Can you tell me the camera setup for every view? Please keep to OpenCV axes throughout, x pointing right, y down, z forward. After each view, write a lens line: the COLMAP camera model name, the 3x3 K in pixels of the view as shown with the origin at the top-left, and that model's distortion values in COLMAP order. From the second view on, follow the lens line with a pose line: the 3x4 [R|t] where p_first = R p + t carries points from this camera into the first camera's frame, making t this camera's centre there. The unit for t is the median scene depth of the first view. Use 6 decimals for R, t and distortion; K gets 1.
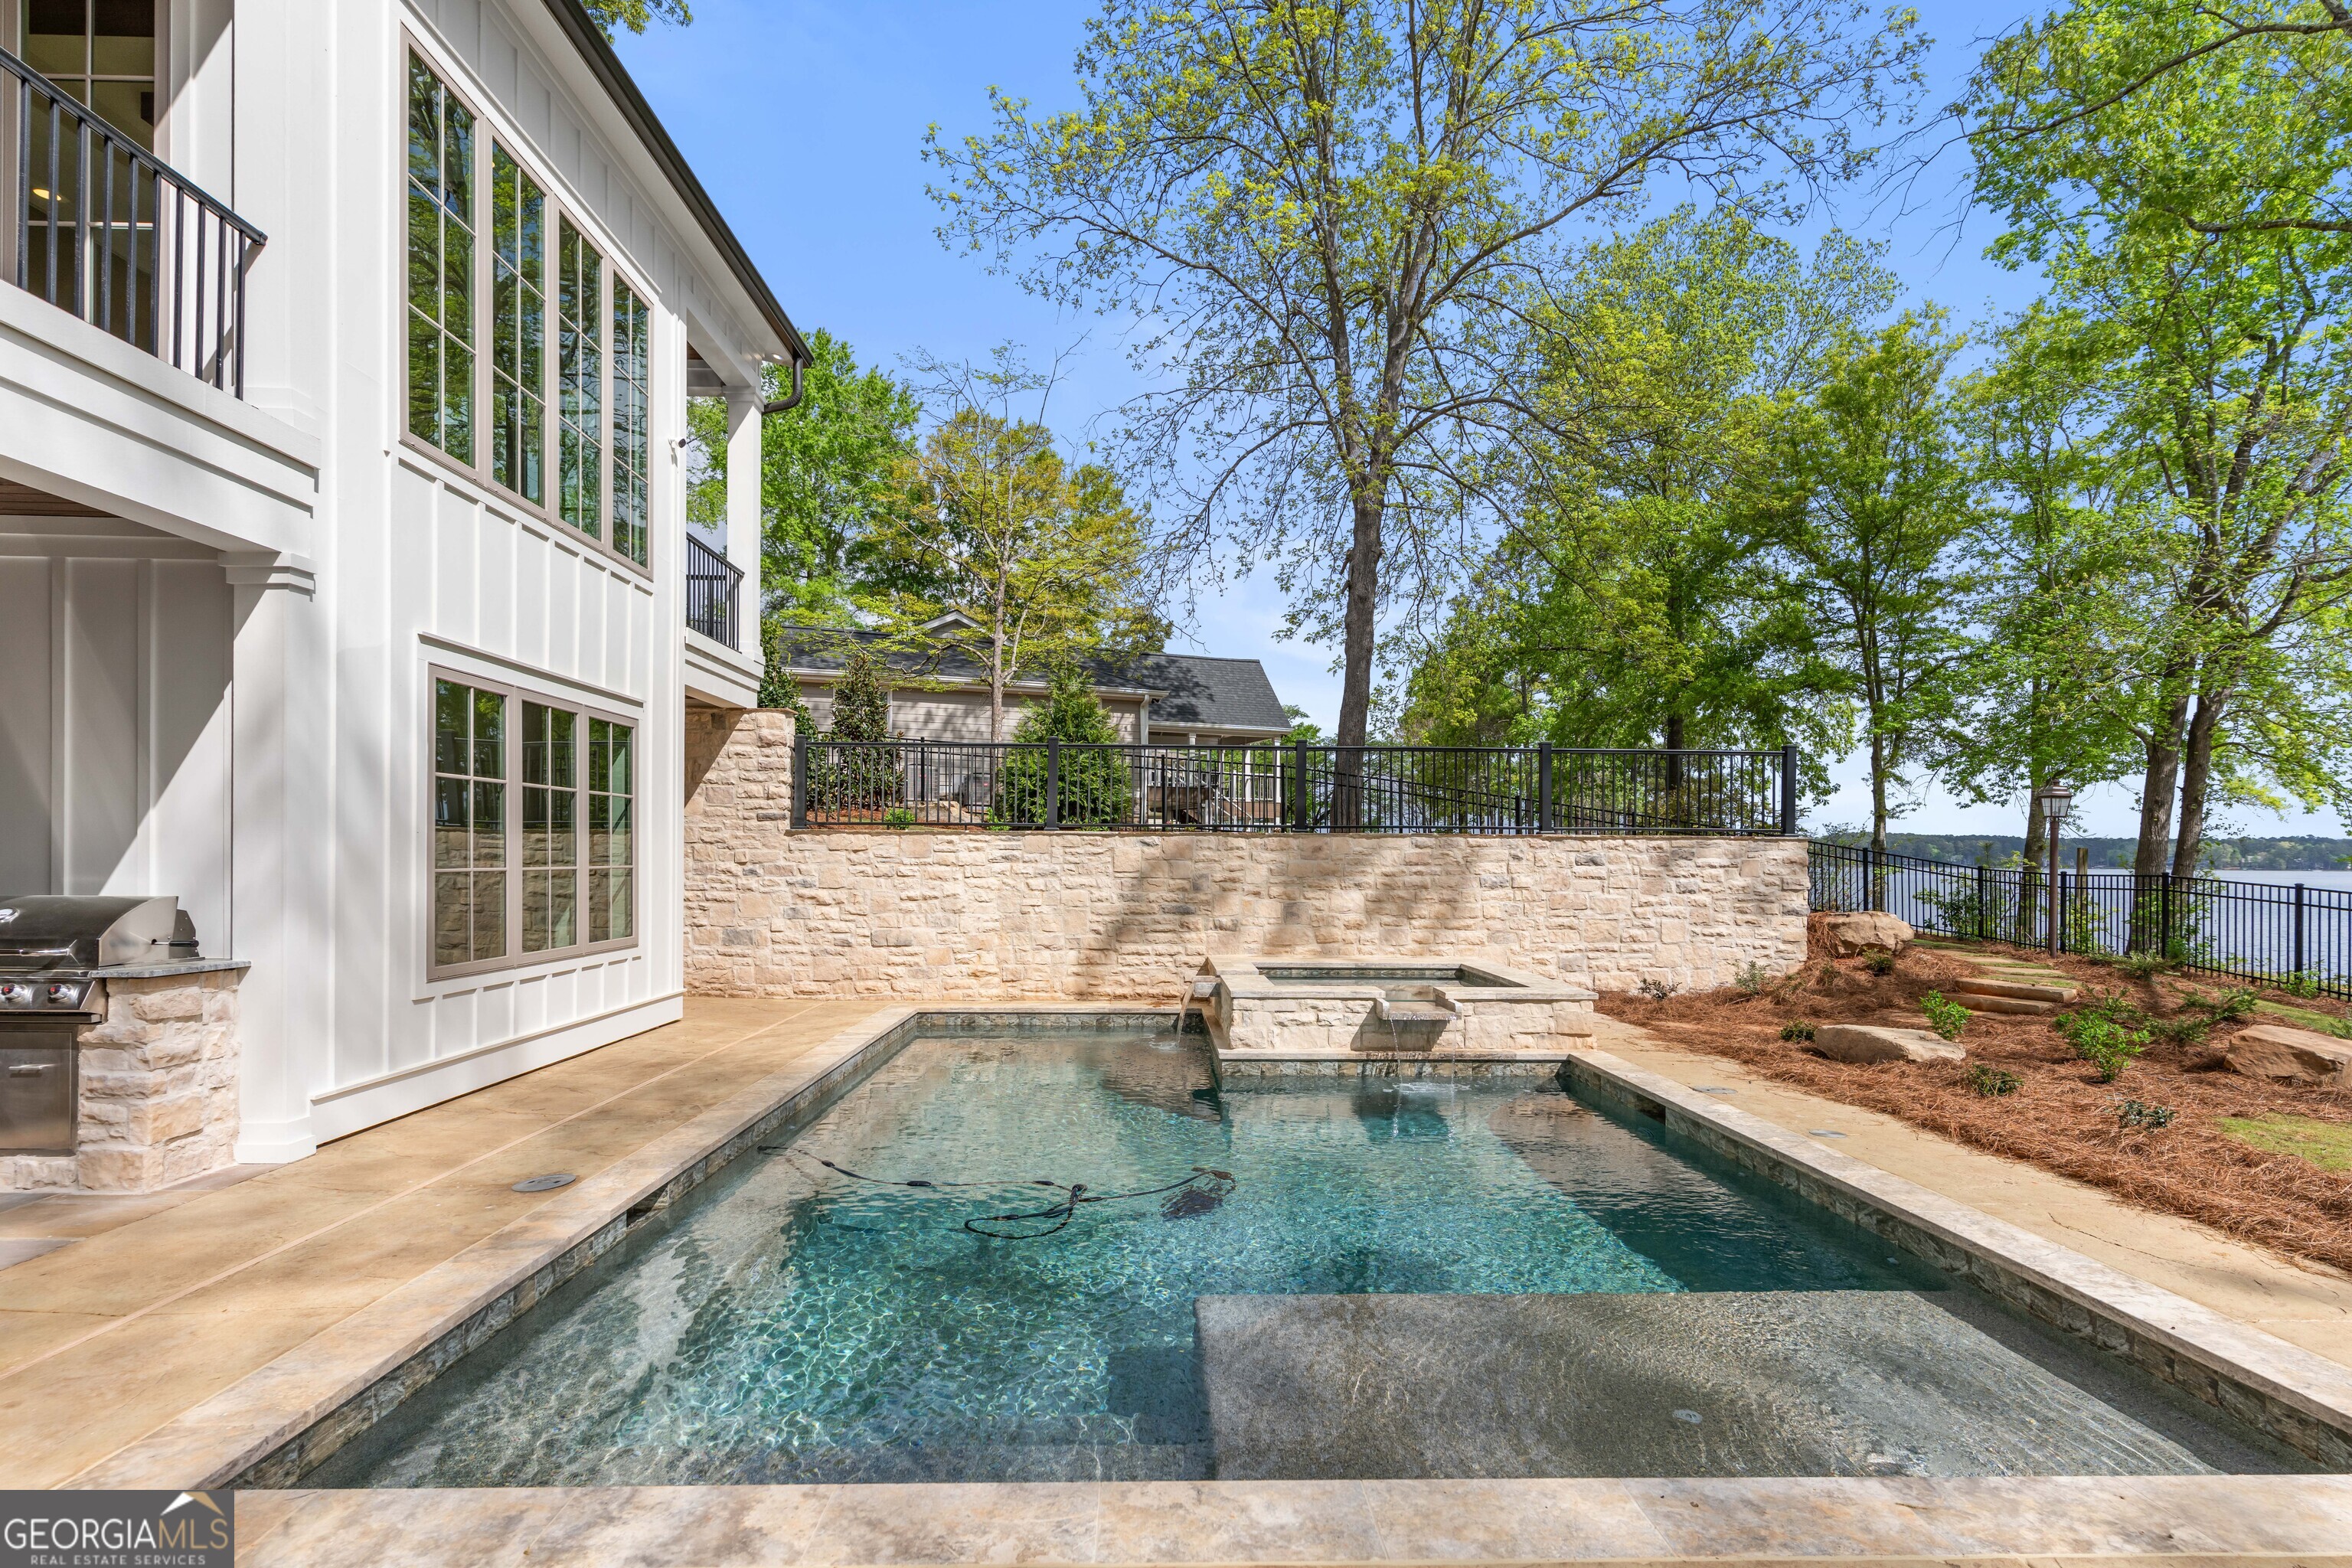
lens RADIAL K [[1137.7, 0, 1152.6], [0, 1137.7, 869.9], [0, 0, 1]] dist [-0.002743, 0.000872]
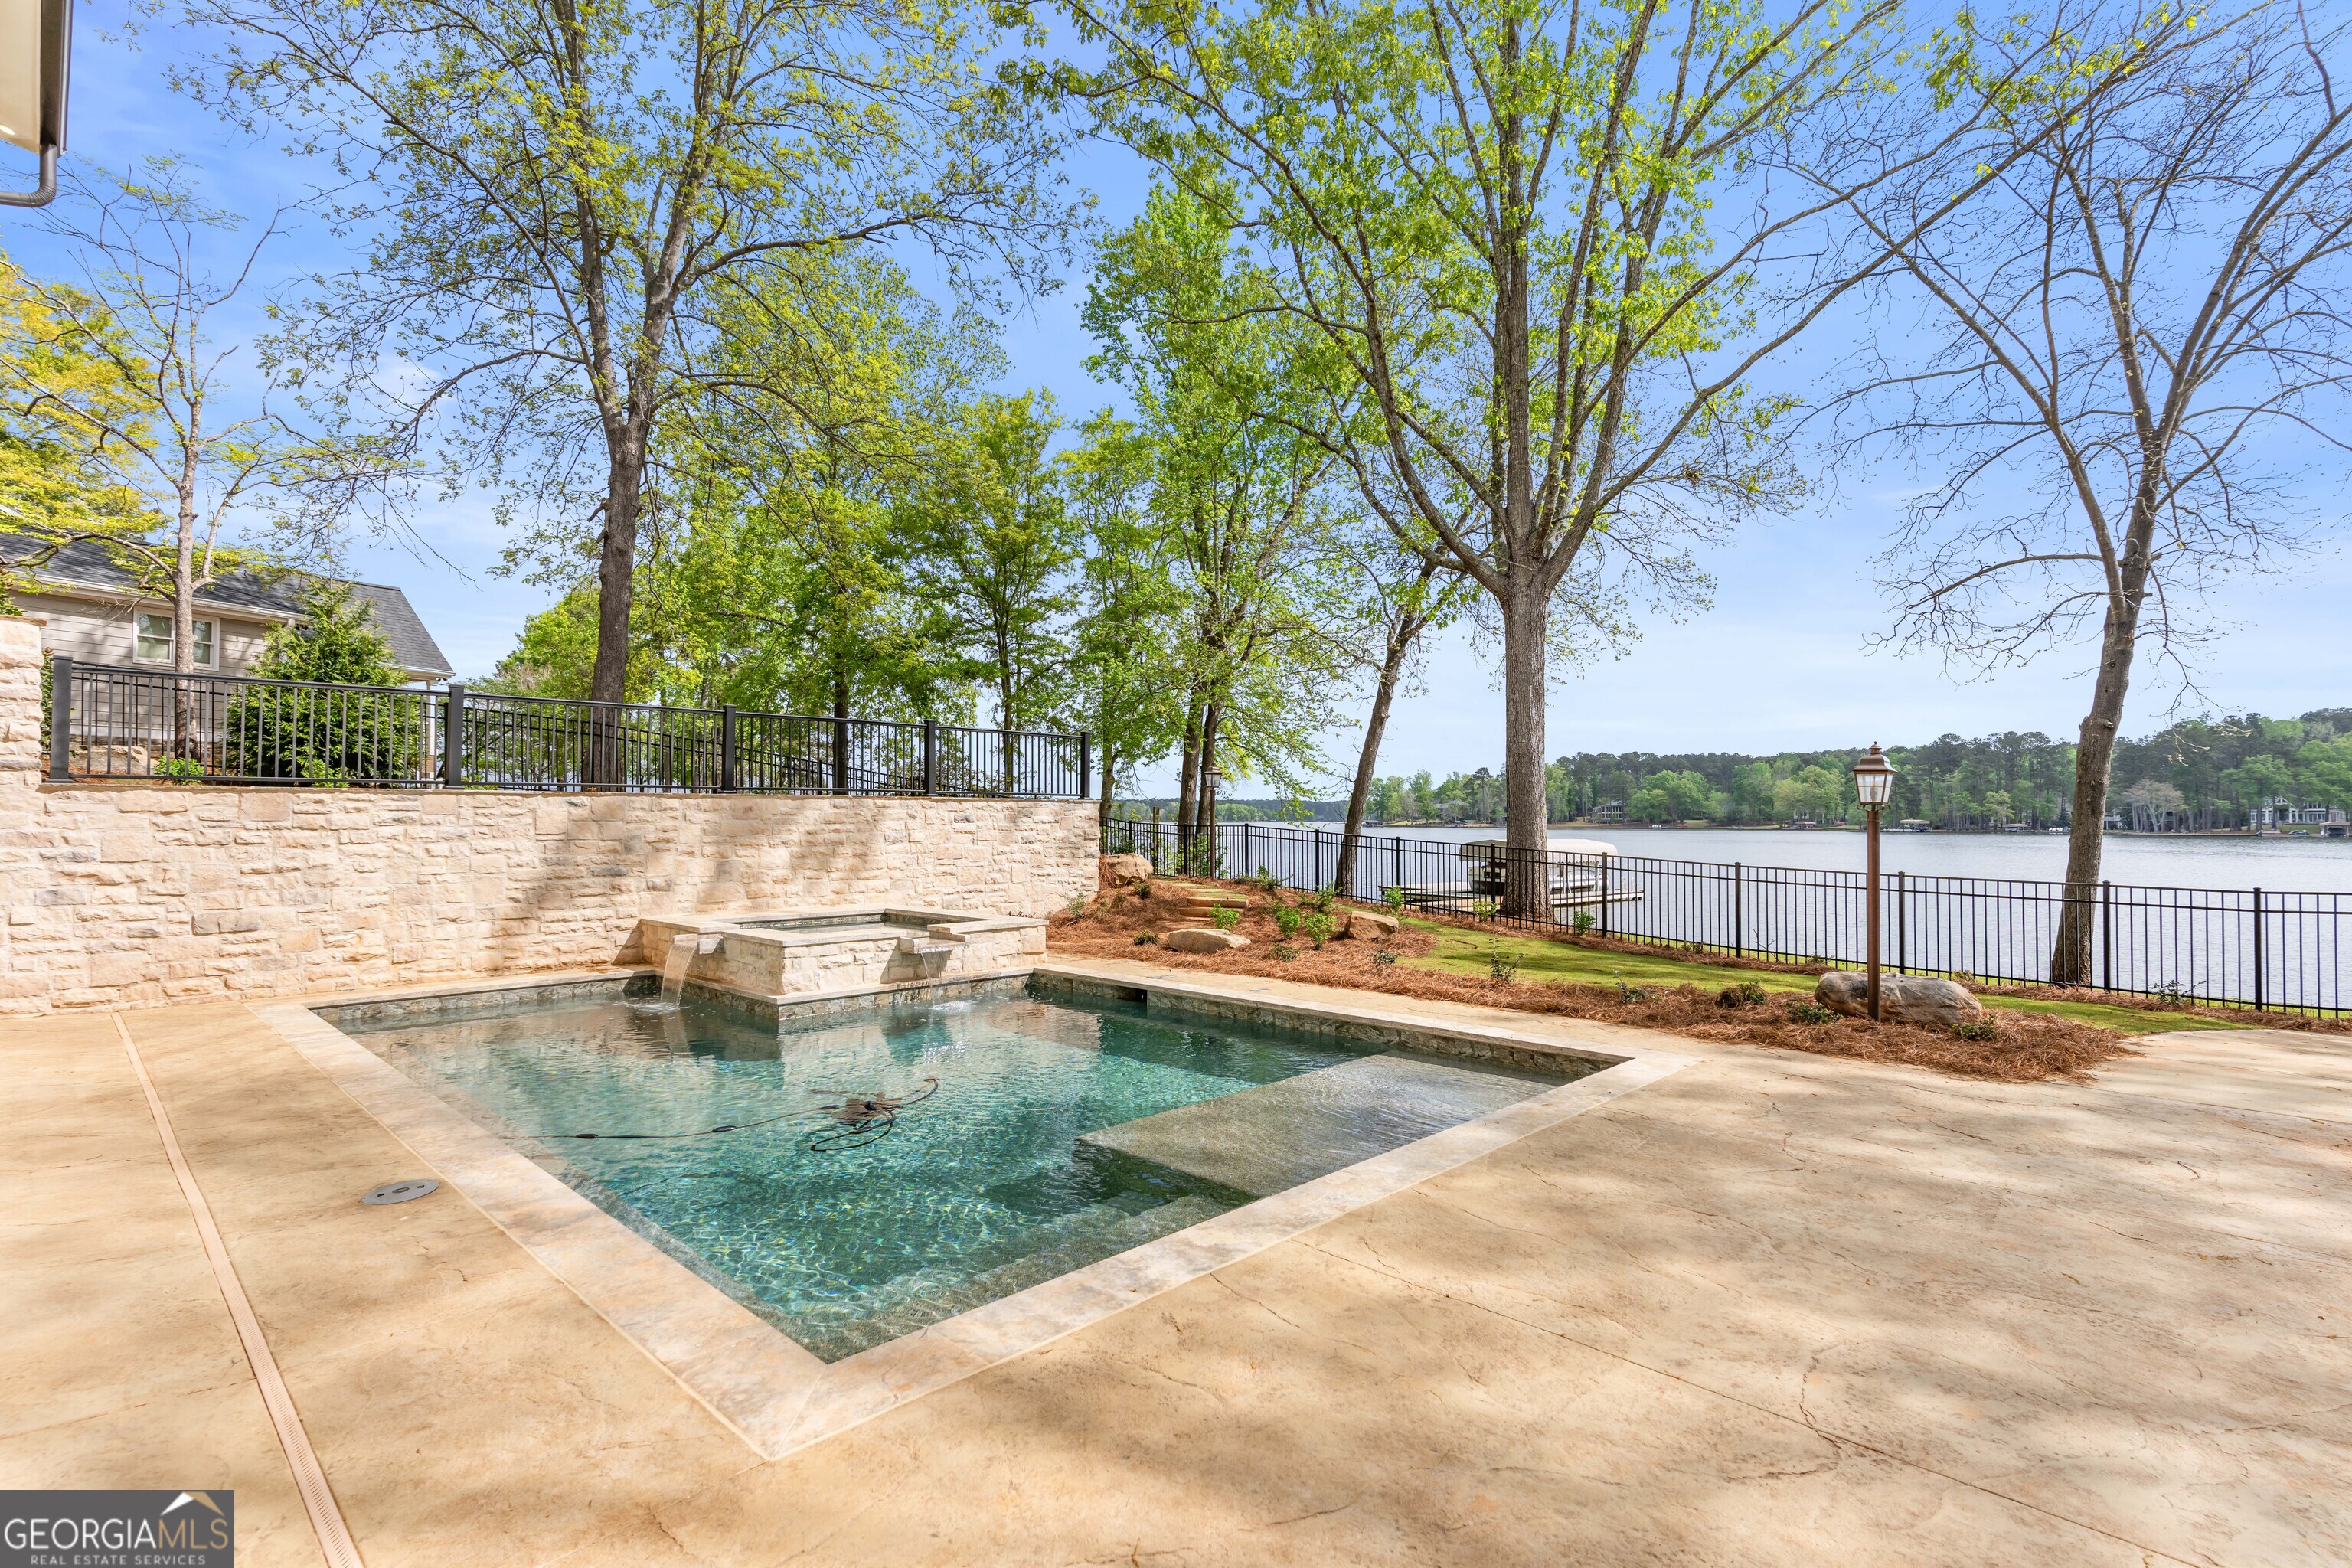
lens RADIAL K [[1137.7, 0, 1161.4], [0, 1137.7, 785.7], [0, 0, 1]] dist [-0.002743, 0.000872]
pose [[0.715473, 0.012795, 0.698523, -0.315511], [0.014159, 0.999361, -0.032809, 0.000097], [-0.698497, 0.033364, 0.714835, -0.018971]]
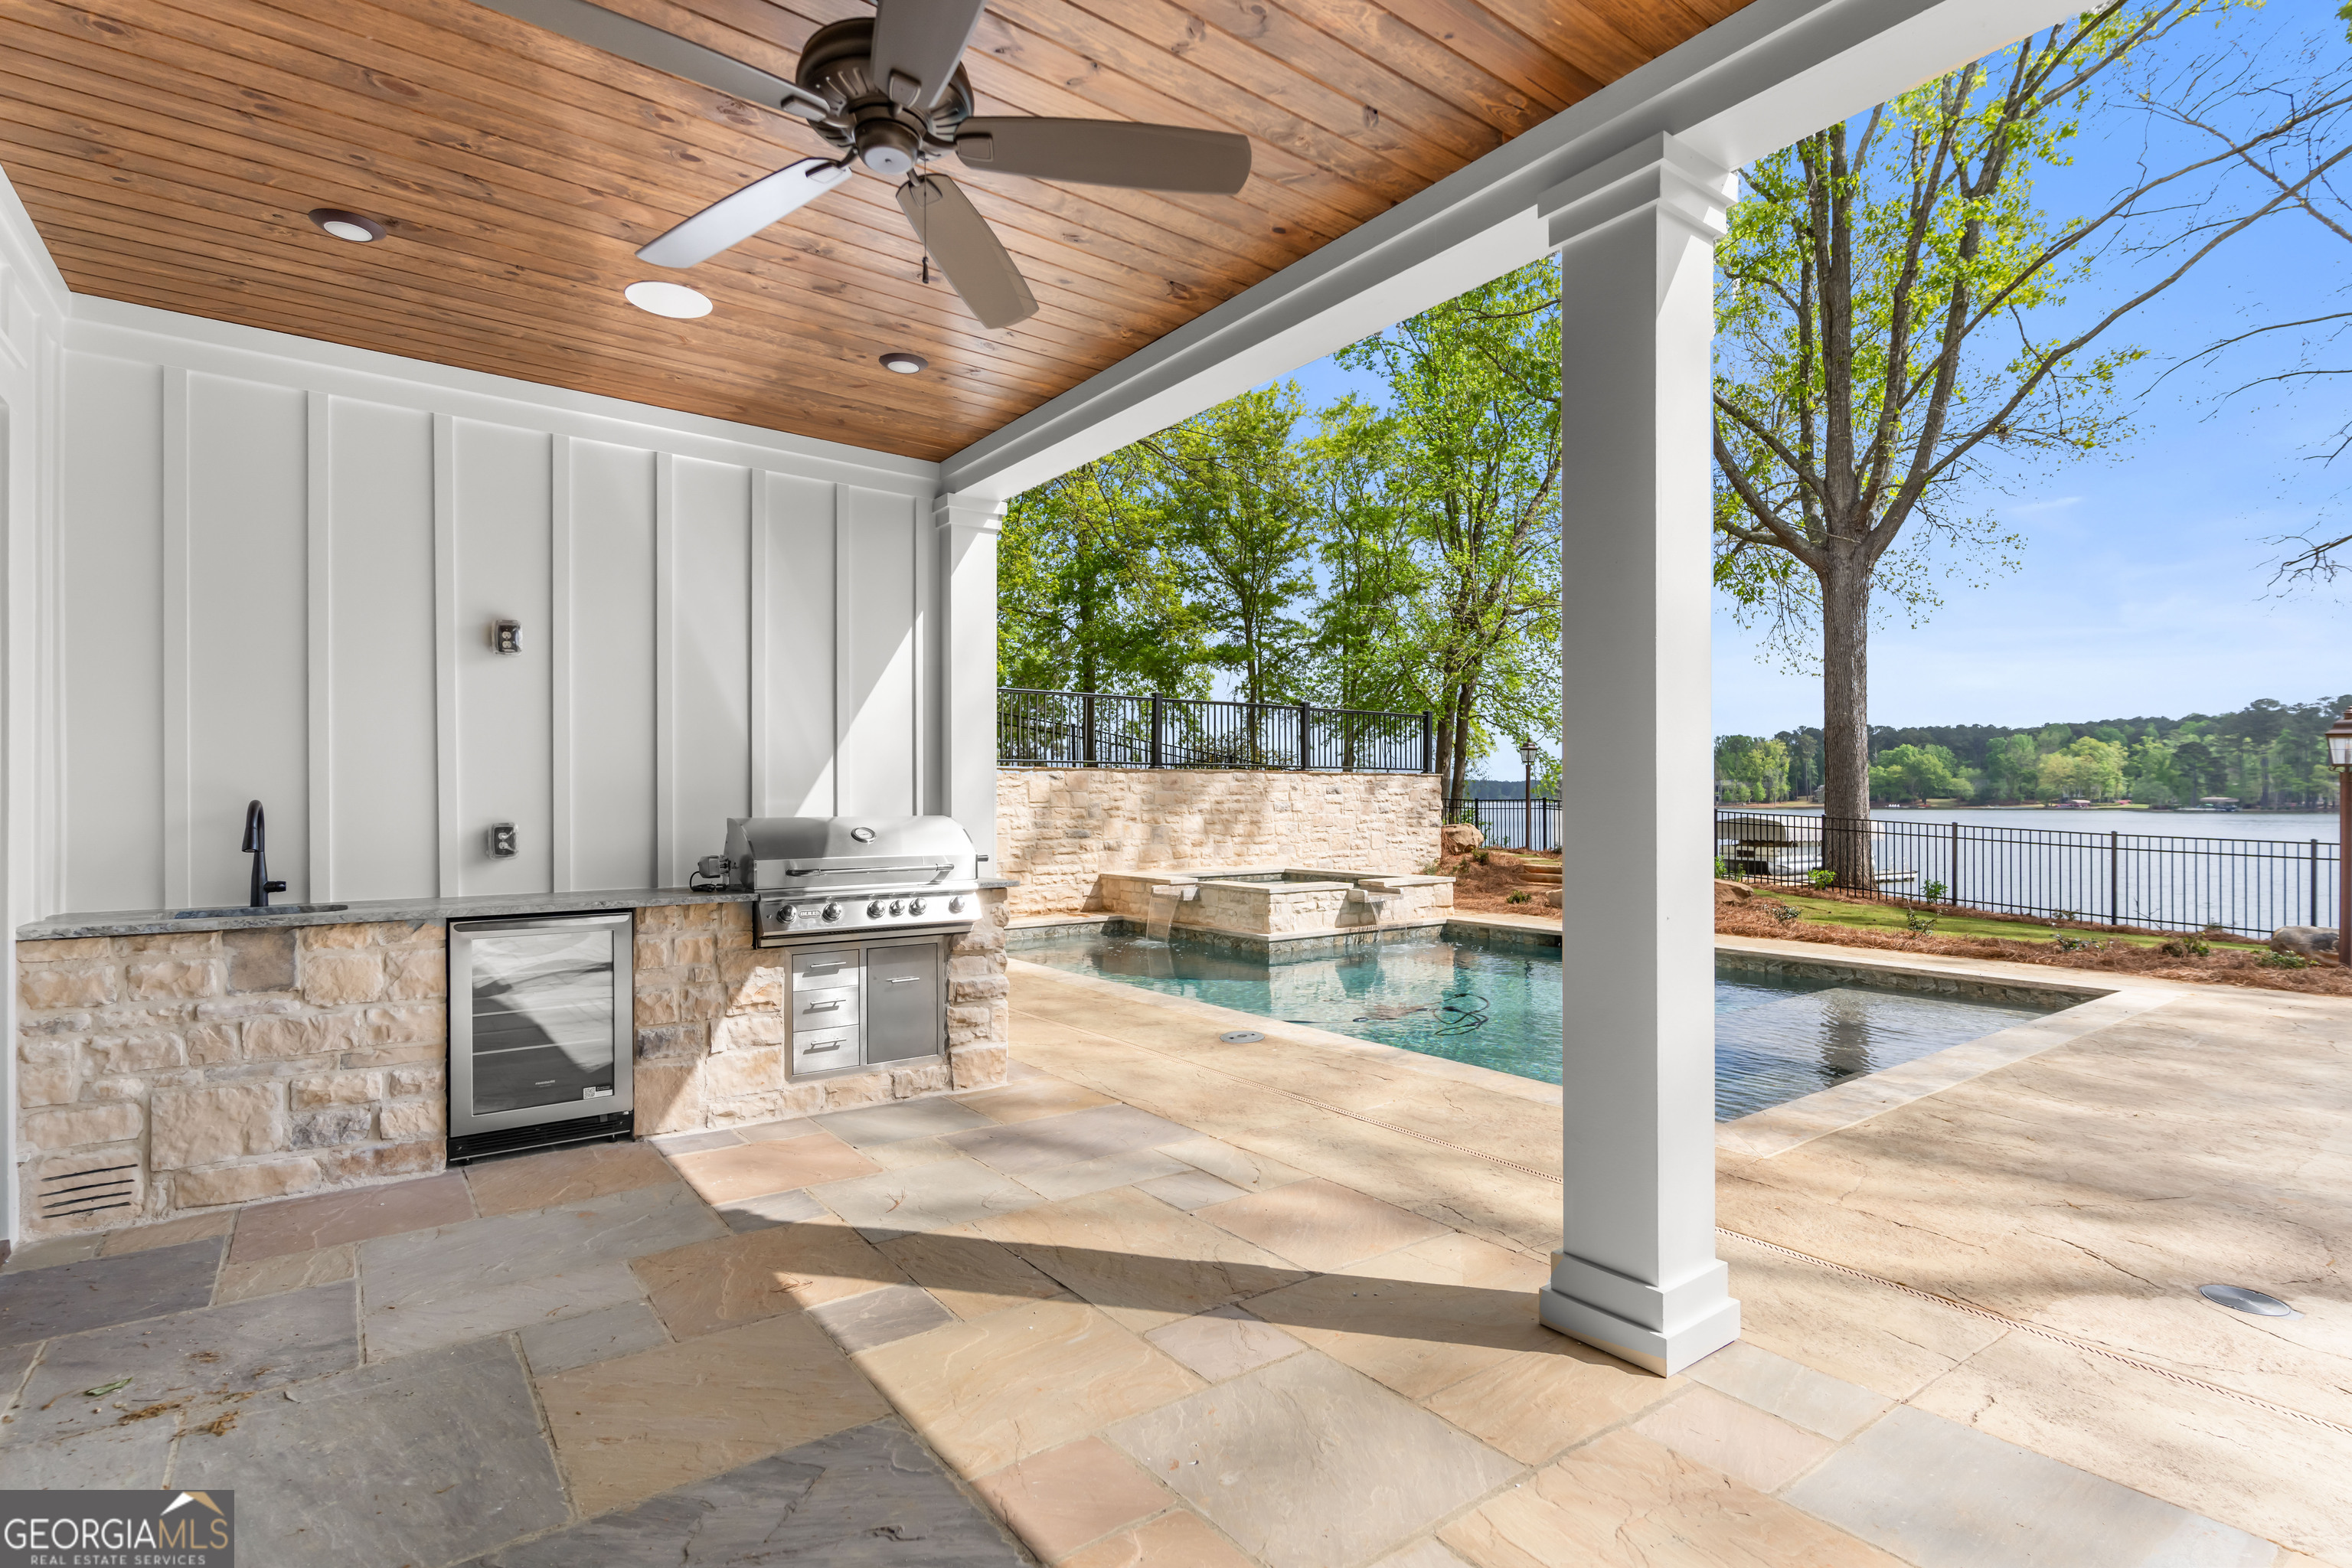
lens RADIAL K [[1137.7, 0, 1142.0], [0, 1137.7, 790.2], [0, 0, 1]] dist [-0.002743, 0.000872]
pose [[0.824414, -0.004974, 0.565965, -0.575558], [0.015883, 0.999771, -0.014349, 0.007942], [-0.565764, 0.020819, 0.824304, 0.008194]]
